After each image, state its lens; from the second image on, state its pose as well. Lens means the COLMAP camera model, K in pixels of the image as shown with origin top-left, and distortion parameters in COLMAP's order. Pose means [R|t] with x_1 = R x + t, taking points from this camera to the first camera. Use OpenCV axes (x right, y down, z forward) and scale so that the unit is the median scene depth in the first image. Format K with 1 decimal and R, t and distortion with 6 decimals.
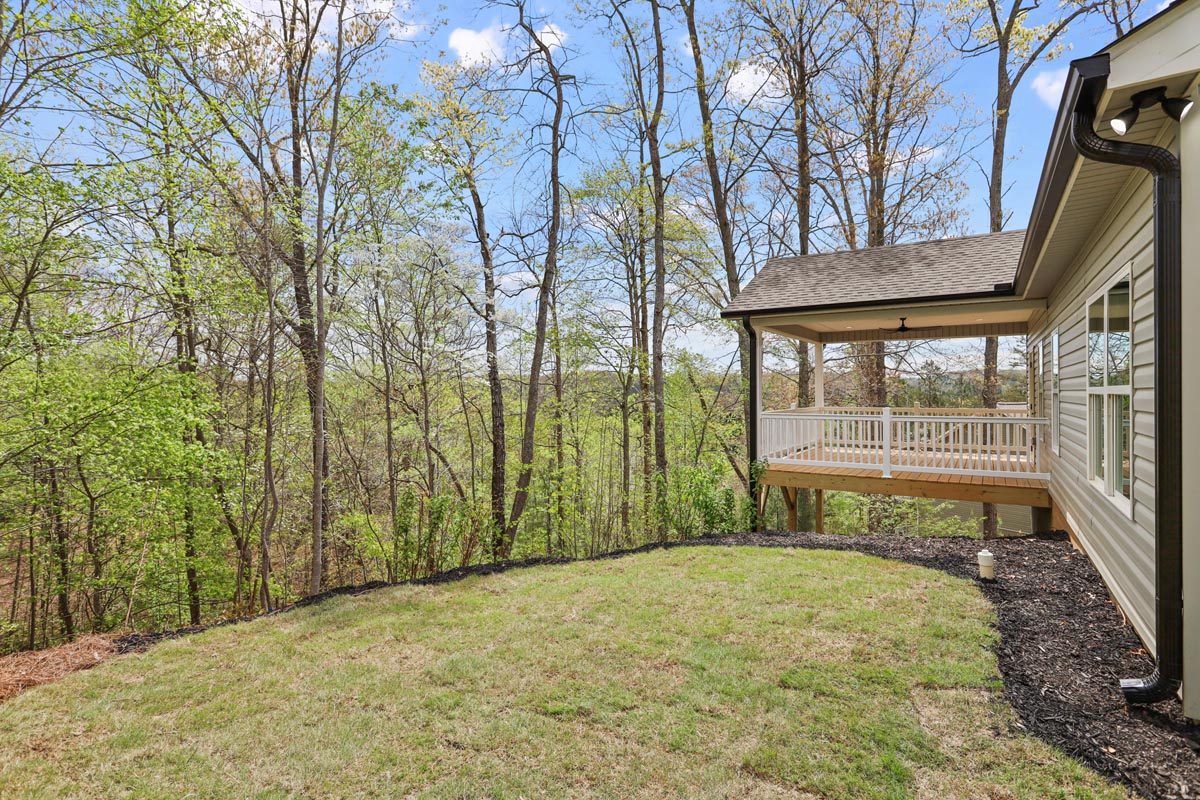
lens RADIAL K [[595.0, 0, 617.7], [0, 595.0, 391.8], [0, 0, 1]] dist [-0.000669, 0.000387]
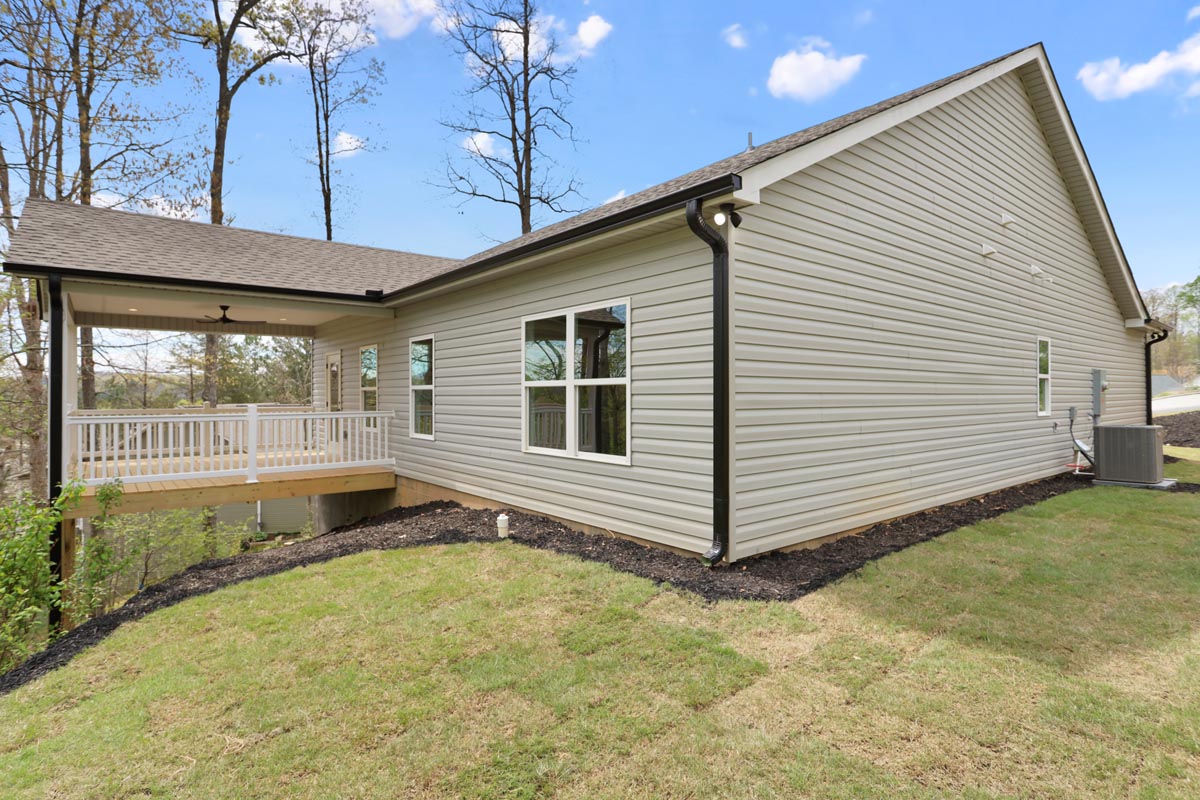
lens RADIAL K [[598.1, 0, 597.9], [0, 598.1, 392.8], [0, 0, 1]] dist [-0.012552, 0.006104]
pose [[0.350244, 0.001377, 0.936657, -0.289127], [0.002324, 0.999995, -0.002340, 0.014734], [-0.936655, 0.002997, 0.350239, 0.252776]]
